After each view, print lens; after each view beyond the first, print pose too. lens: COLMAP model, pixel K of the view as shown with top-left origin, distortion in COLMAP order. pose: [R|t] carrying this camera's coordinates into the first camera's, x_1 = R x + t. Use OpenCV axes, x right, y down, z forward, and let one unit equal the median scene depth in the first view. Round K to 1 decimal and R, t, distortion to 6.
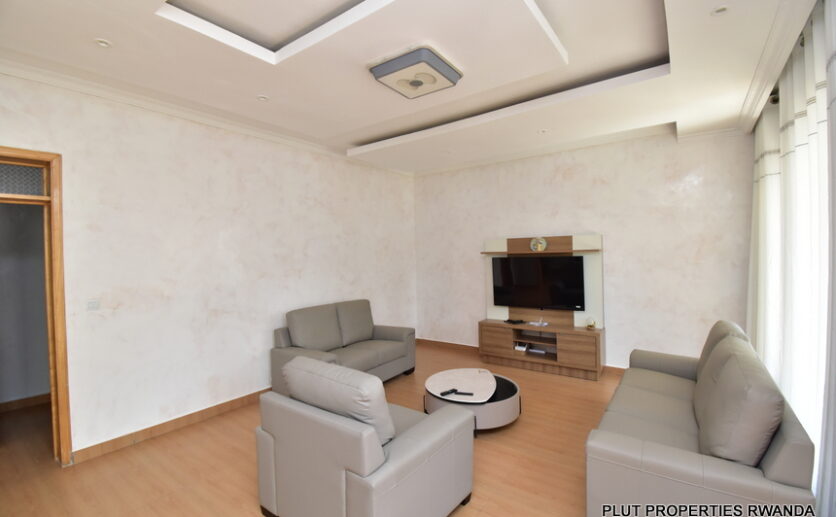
lens RADIAL K [[368.9, 0, 418.0], [0, 368.9, 258.5], [0, 0, 1]] dist [0.027646, -0.029571]
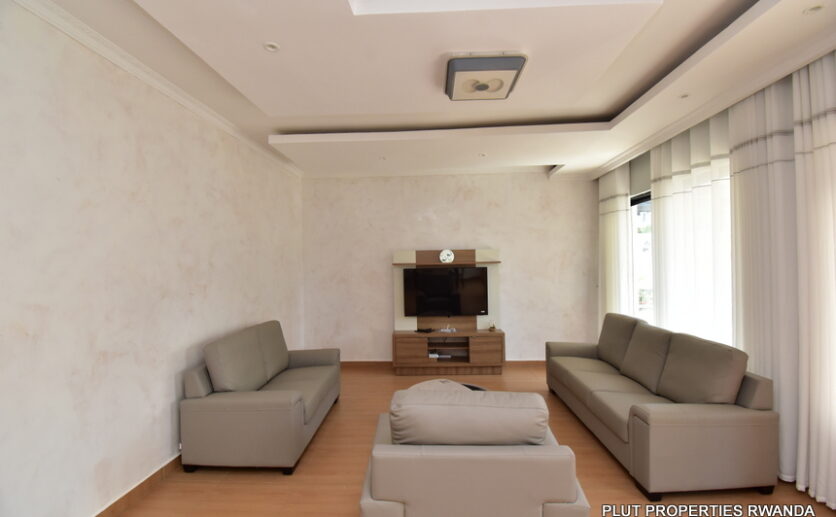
lens RADIAL K [[368.9, 0, 418.0], [0, 368.9, 258.5], [0, 0, 1]] dist [0.027646, -0.029571]
pose [[0.834873, 0.014047, 0.550264, -0.357550], [0.006664, 0.999343, -0.035621, 0.006083], [-0.550403, 0.033406, 0.834231, 0.154169]]
